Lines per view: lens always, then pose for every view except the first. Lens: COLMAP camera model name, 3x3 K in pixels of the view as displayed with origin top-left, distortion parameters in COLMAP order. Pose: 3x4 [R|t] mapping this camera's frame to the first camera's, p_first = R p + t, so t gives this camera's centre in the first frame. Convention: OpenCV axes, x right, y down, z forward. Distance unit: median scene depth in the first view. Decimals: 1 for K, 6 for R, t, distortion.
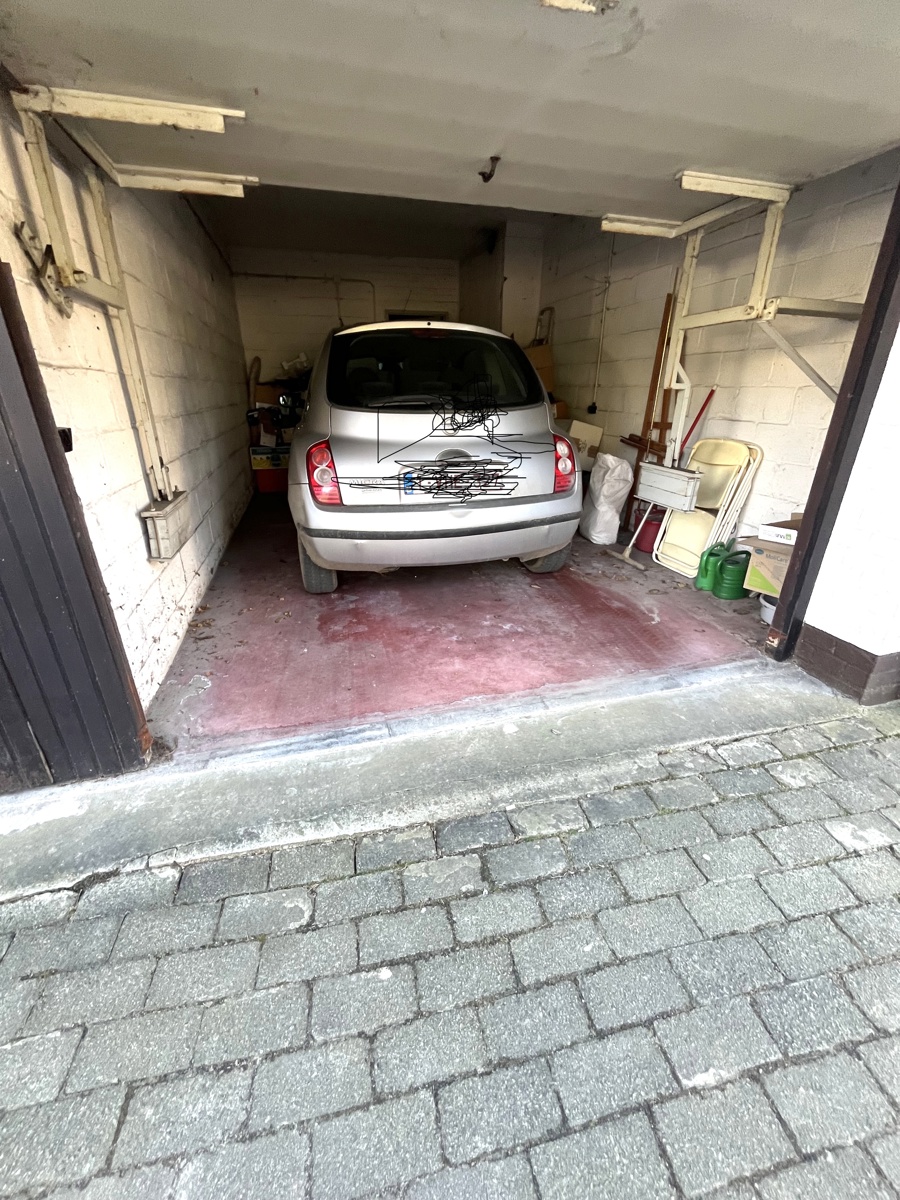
lens RADIAL K [[485.3, 0, 456.3], [0, 485.3, 602.3], [0, 0, 1]] dist [-0.006170, 0.001101]
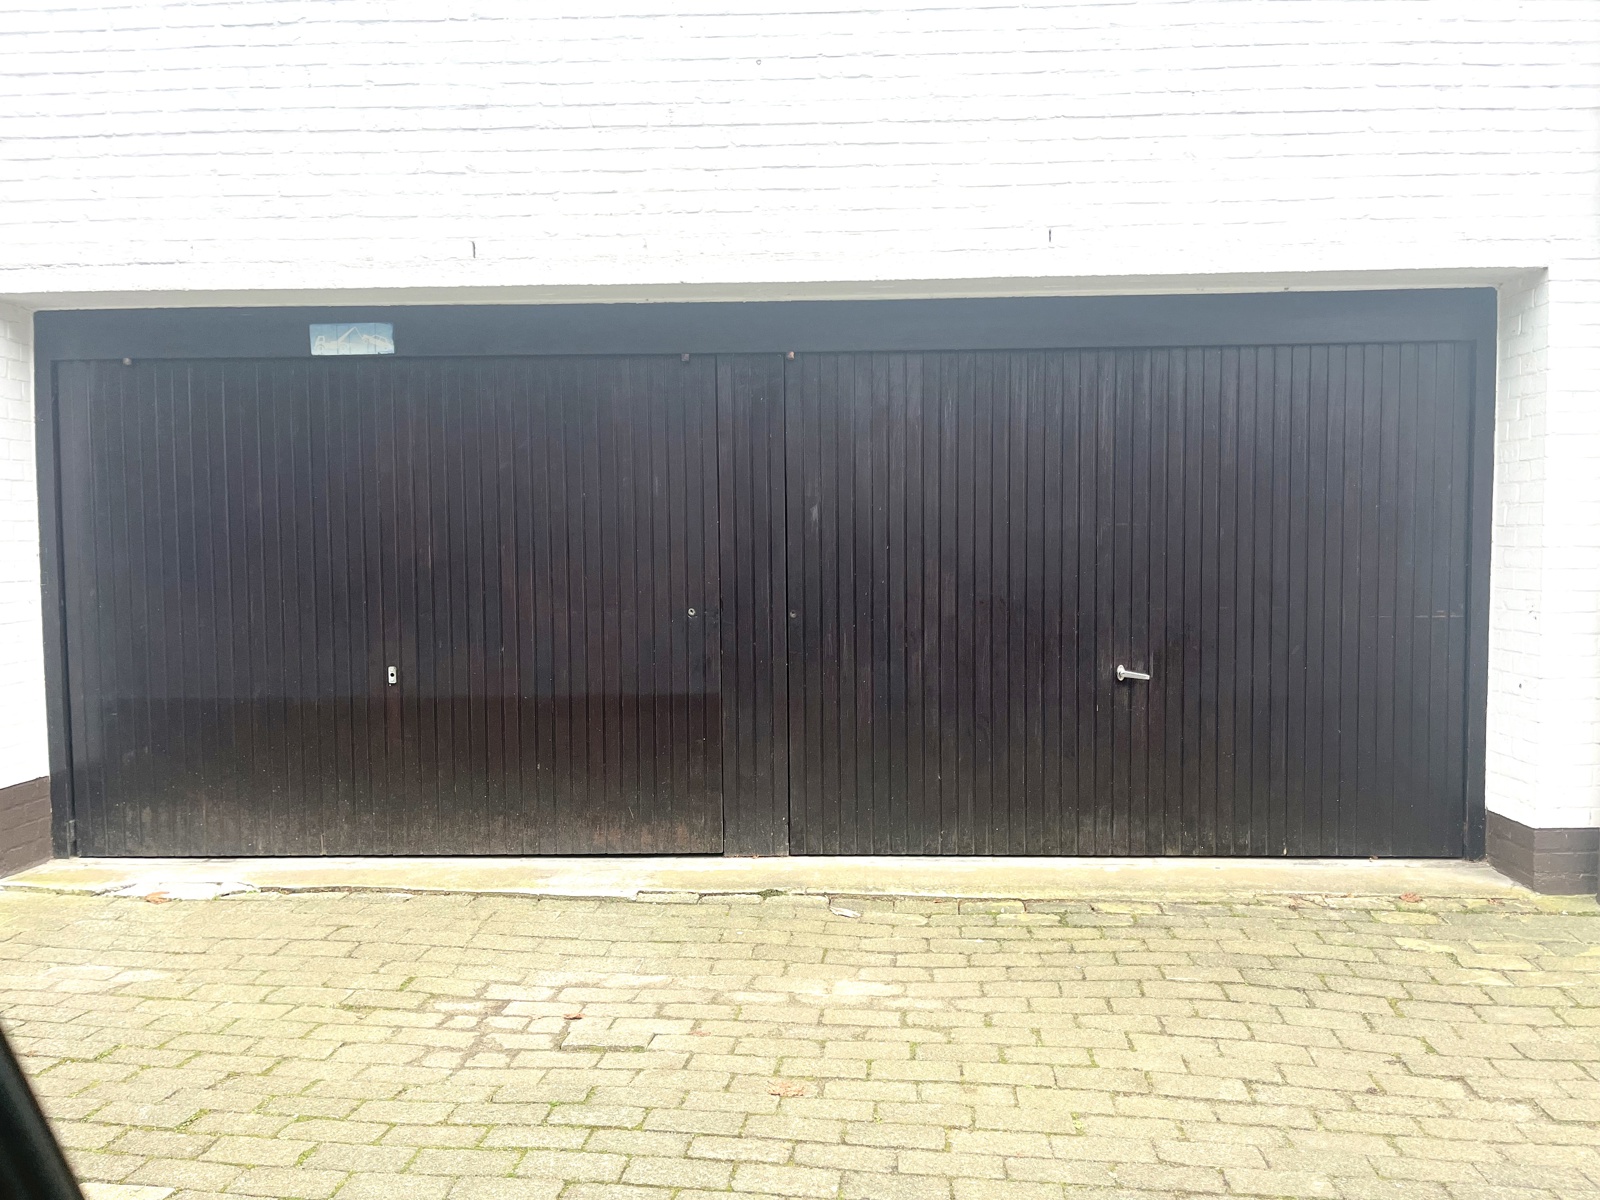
lens RADIAL K [[1200.1, 0, 796.0], [0, 1200.1, 602.5], [0, 0, 1]] dist [0.057690, -0.067584]
pose [[0.945845, 0.004147, -0.324593, 0.445592], [-0.118997, 0.934743, -0.334807, 0.975268], [0.302022, 0.355301, 0.884615, -2.412453]]
